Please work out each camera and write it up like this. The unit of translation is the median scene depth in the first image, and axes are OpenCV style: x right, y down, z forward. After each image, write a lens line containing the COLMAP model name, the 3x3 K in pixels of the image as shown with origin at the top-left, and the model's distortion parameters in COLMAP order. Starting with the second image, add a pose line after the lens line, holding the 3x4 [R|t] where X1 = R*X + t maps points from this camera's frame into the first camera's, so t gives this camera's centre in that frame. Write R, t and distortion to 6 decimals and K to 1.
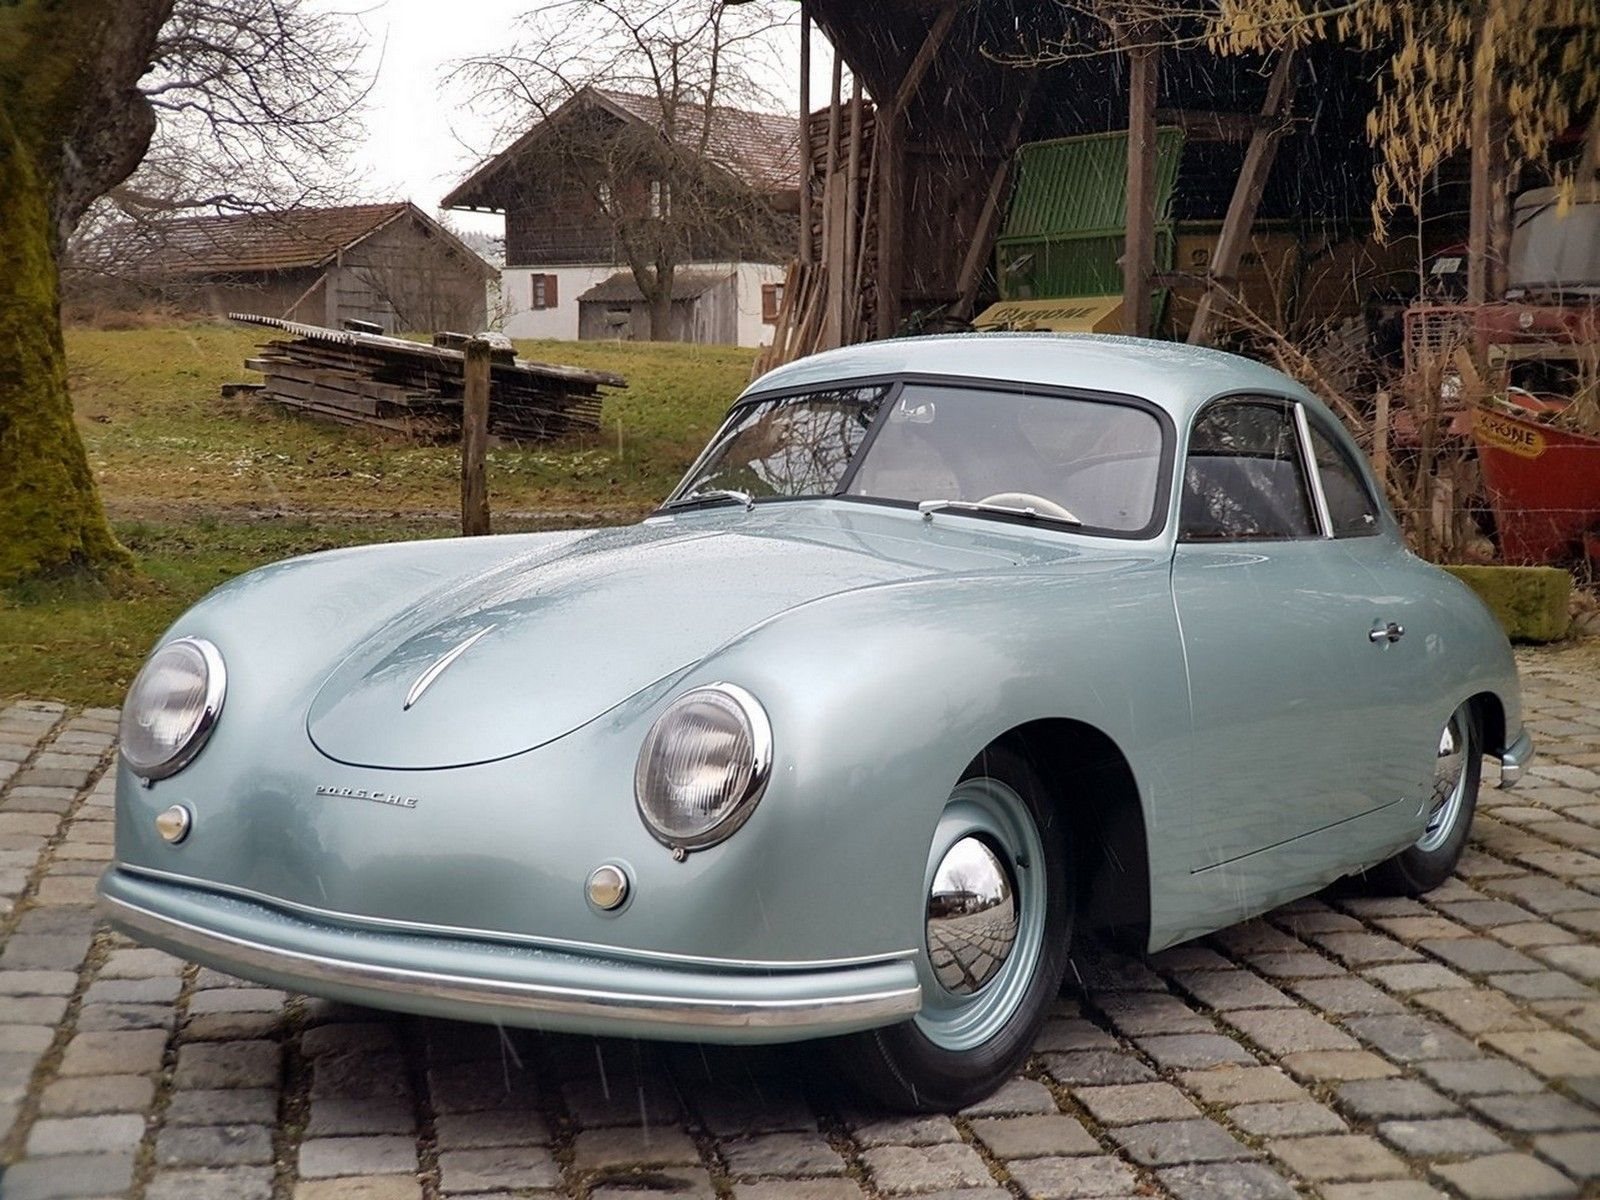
lens RADIAL K [[2414.7, 0, 800.0], [0, 2414.7, 600.0], [0, 0, 1]] dist [0.697303, -4.338003]
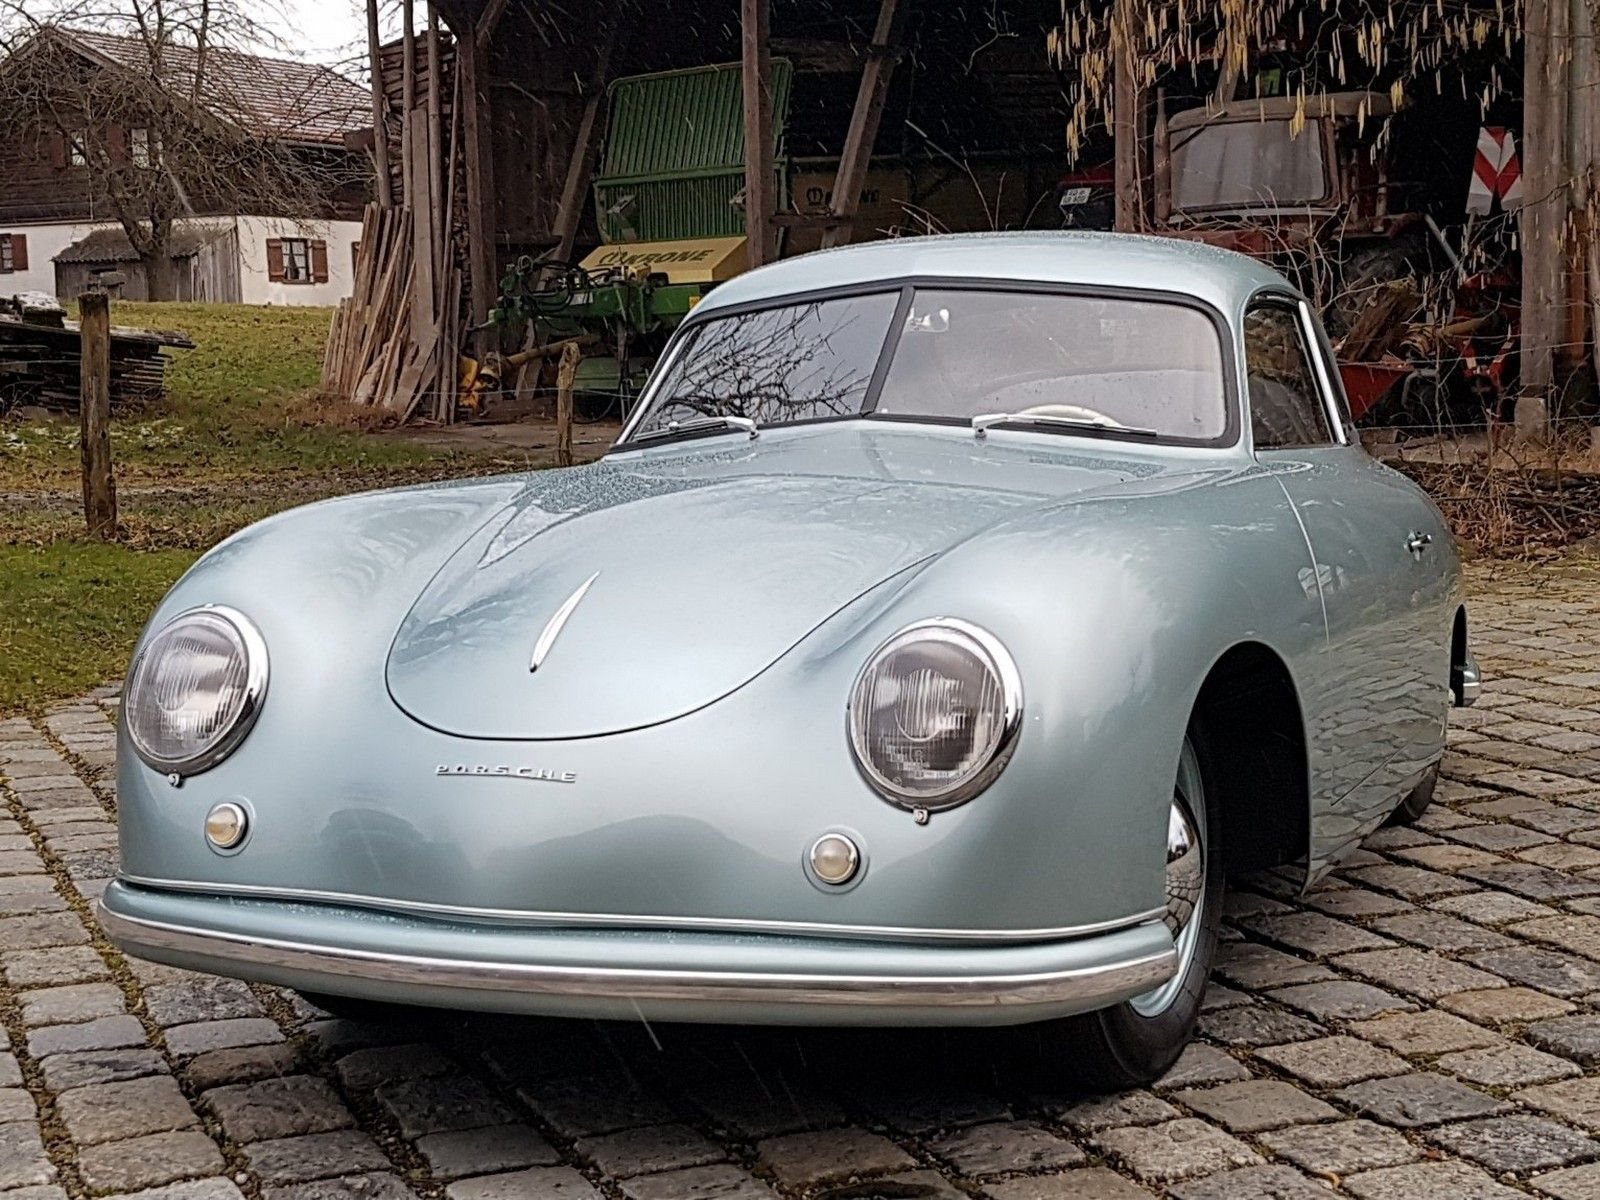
lens RADIAL K [[2575.1, 0, 800.0], [0, 2575.1, 600.0], [0, 0, 1]] dist [0.222579, -0.243387]
pose [[0.981469, -0.051715, 0.184508, -0.038041], [0.049712, 0.998644, 0.015473, 0.001716], [-0.185058, -0.006014, 0.982709, 0.016239]]
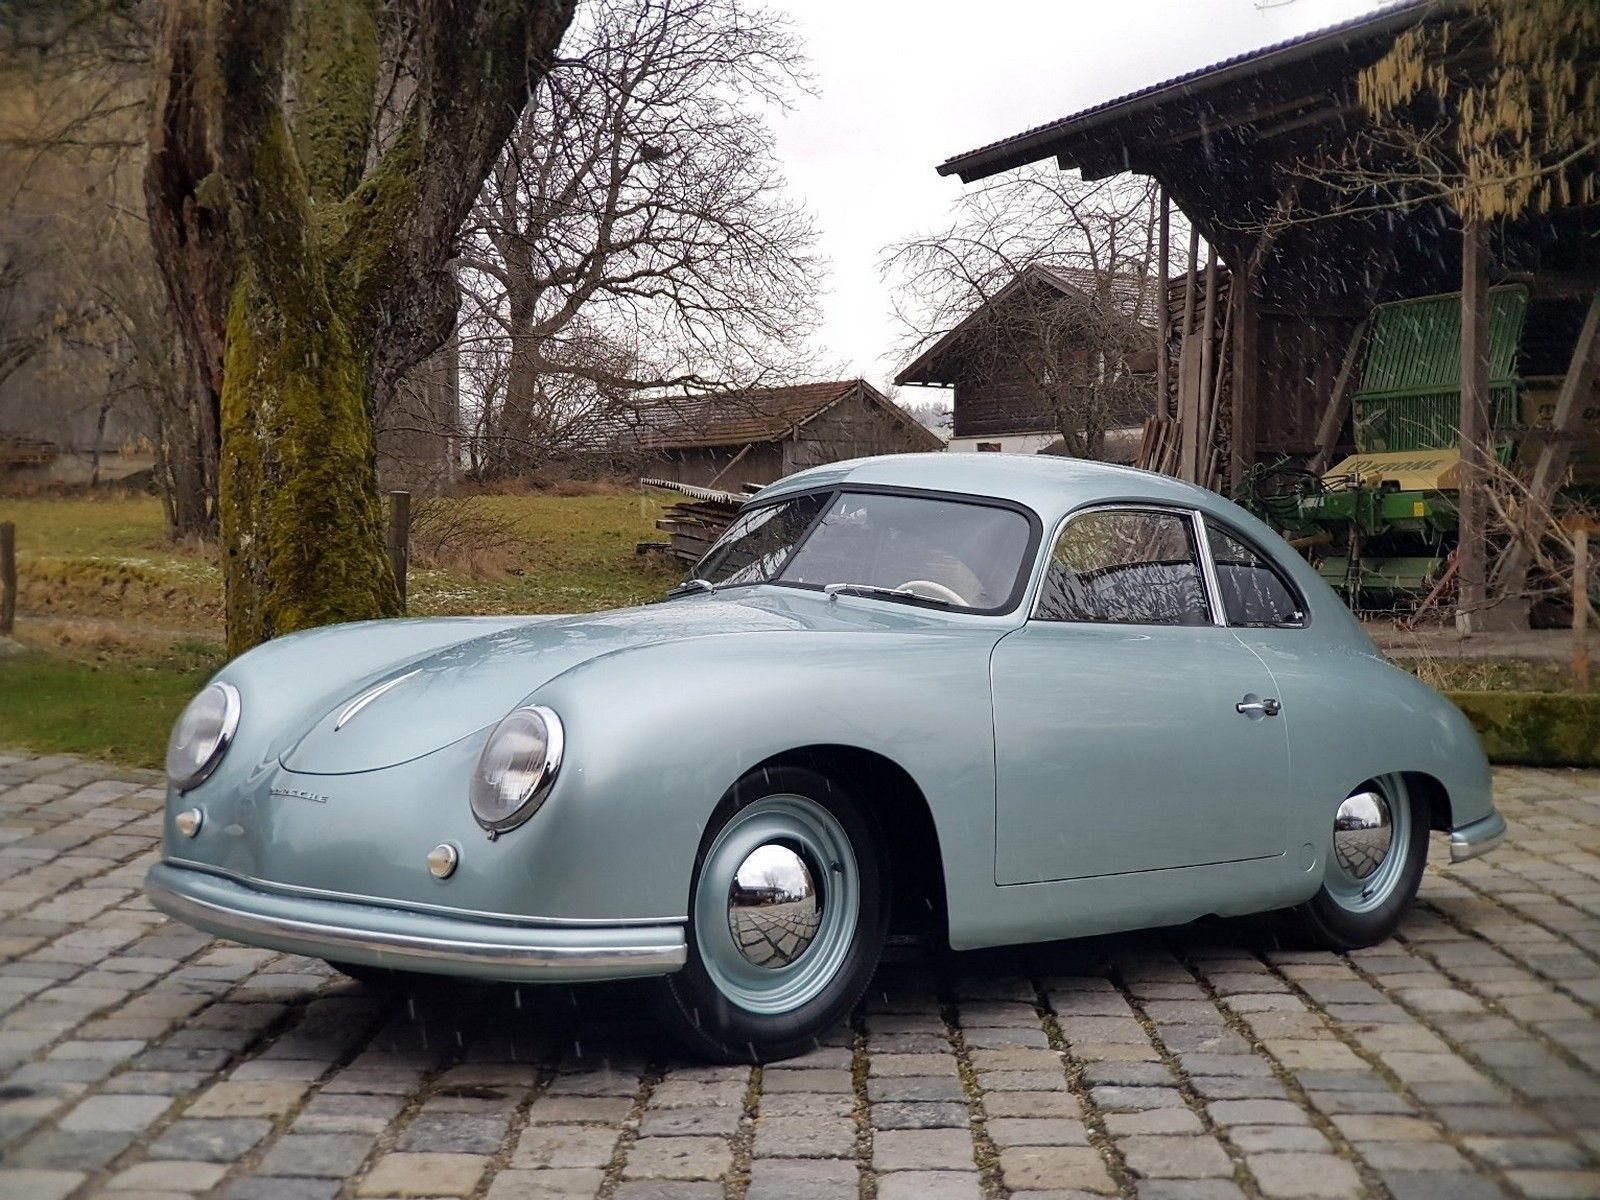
lens RADIAL K [[2376.0, 0, 777.4], [0, 2376.0, 586.5], [0, 0, 1]] dist [0.823669, -5.701361]
pose [[0.980486, 0.002652, -0.196572, 0.052056], [-0.016902, 0.997344, -0.070847, 0.009045], [0.195862, 0.072786, 0.977927, -0.035021]]
